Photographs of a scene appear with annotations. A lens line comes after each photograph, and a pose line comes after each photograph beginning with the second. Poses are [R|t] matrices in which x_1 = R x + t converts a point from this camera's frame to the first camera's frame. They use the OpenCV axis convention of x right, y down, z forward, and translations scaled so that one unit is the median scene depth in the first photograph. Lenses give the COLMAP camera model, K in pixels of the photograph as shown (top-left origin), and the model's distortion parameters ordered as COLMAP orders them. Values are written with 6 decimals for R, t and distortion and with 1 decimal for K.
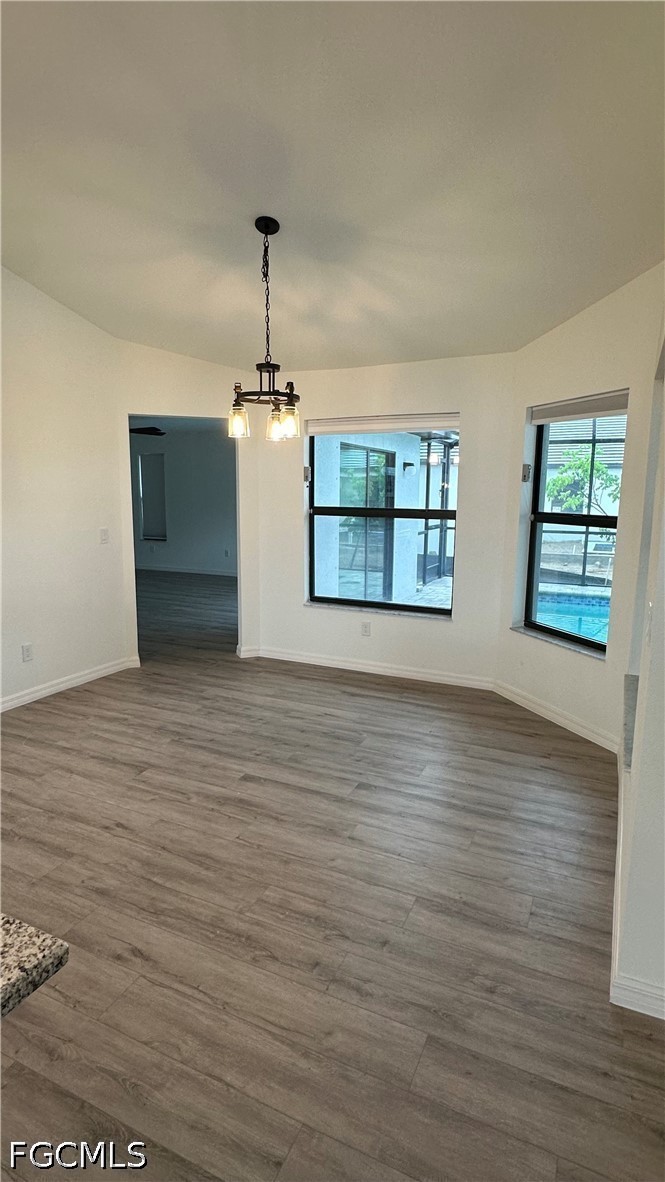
lens RADIAL K [[606.9, 0, 332.5], [0, 606.9, 591.0], [0, 0, 1]] dist [-0.001453, -0.000193]
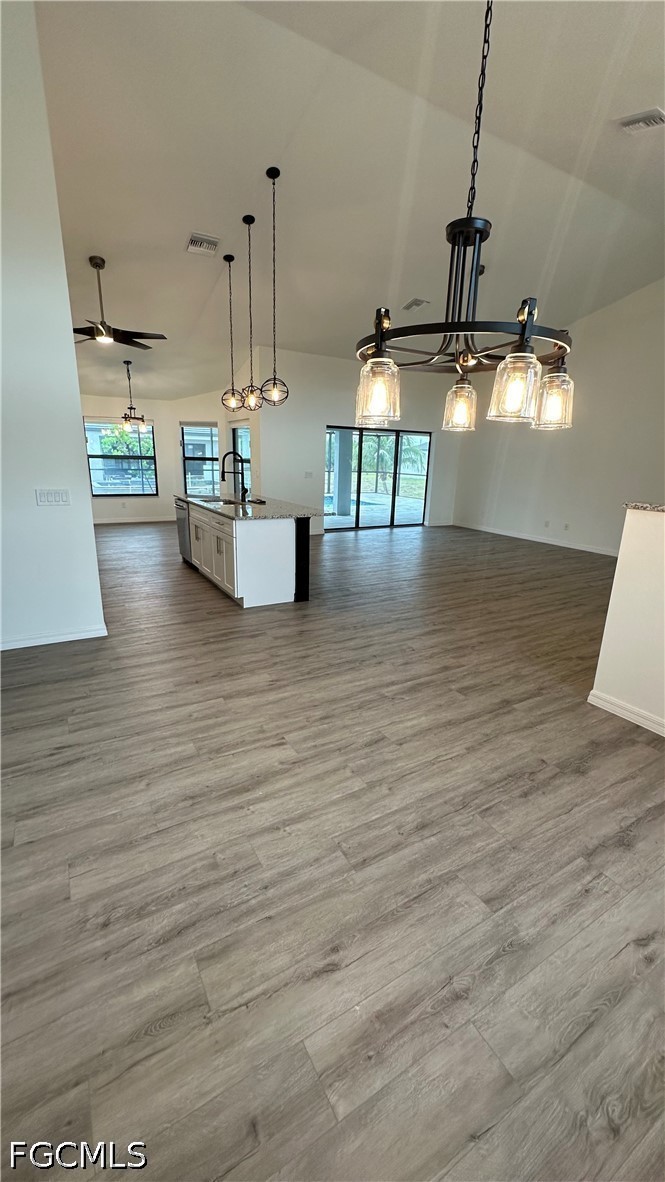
lens RADIAL K [[471.3, 0, 335.5], [0, 471.3, 590.6], [0, 0, 1]] dist [-0.001434, -0.000083]
pose [[0.565415, -0.221588, 0.794484, -1.495420], [0.112413, 0.974951, 0.191921, 0.184317], [-0.817110, -0.019205, 0.576162, -1.167267]]
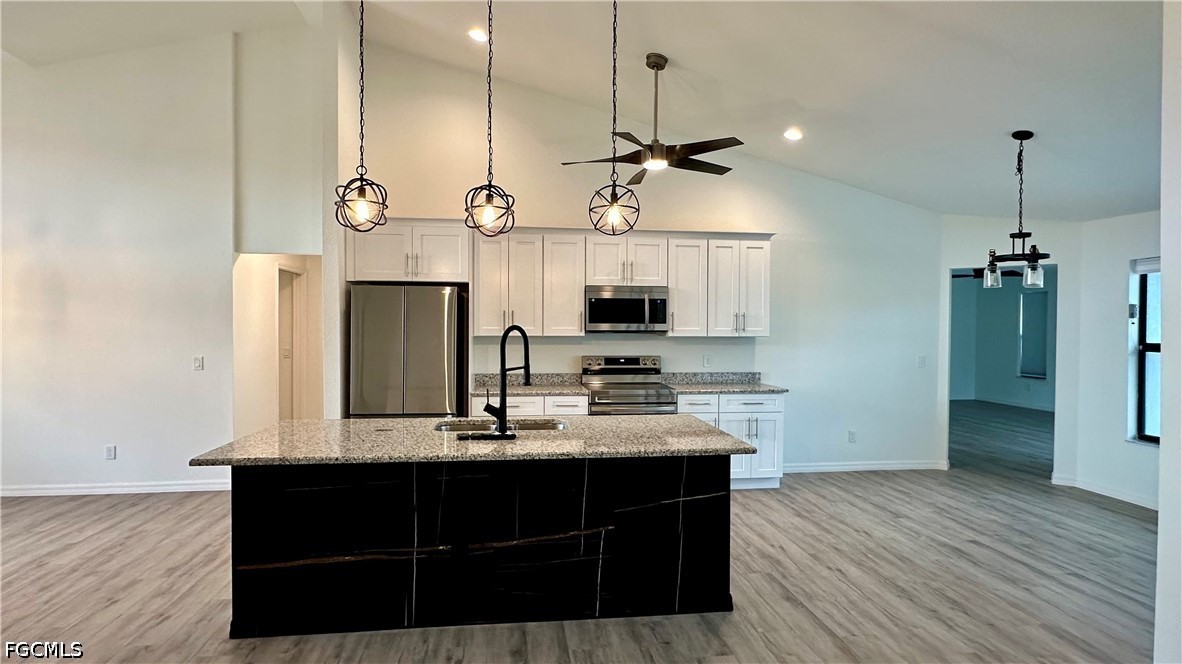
lens RADIAL K [[606.2, 0, 586.5], [0, 606.2, 334.8], [0, 0, 1]] dist [-0.001625, 0.000040]
pose [[0.535869, 0.008081, -0.844263, 0.452586], [-0.138359, 0.987277, -0.078369, 0.074197], [0.832887, 0.158807, 0.530169, -0.410055]]
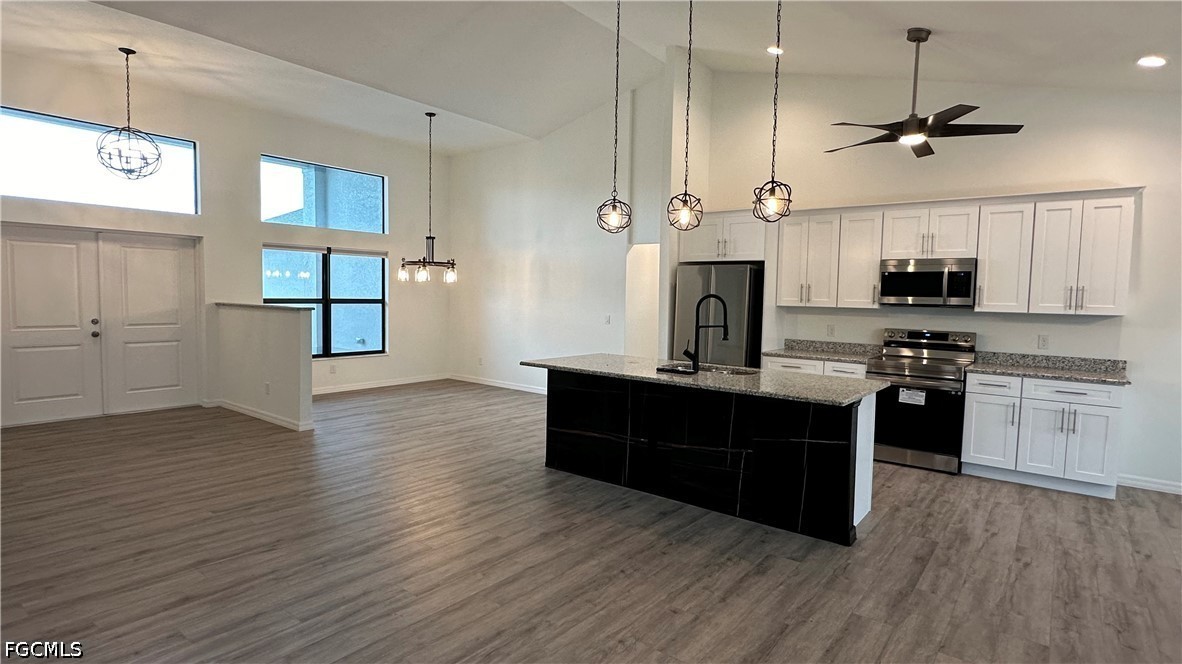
lens RADIAL K [[606.9, 0, 591.0], [0, 606.9, 332.0], [0, 0, 1]] dist [-0.001453, -0.000193]
pose [[-0.230169, 0.048581, -0.971937, 0.880832], [-0.182010, 0.978980, 0.092035, 0.009408], [0.955978, 0.198086, -0.216489, 0.031224]]
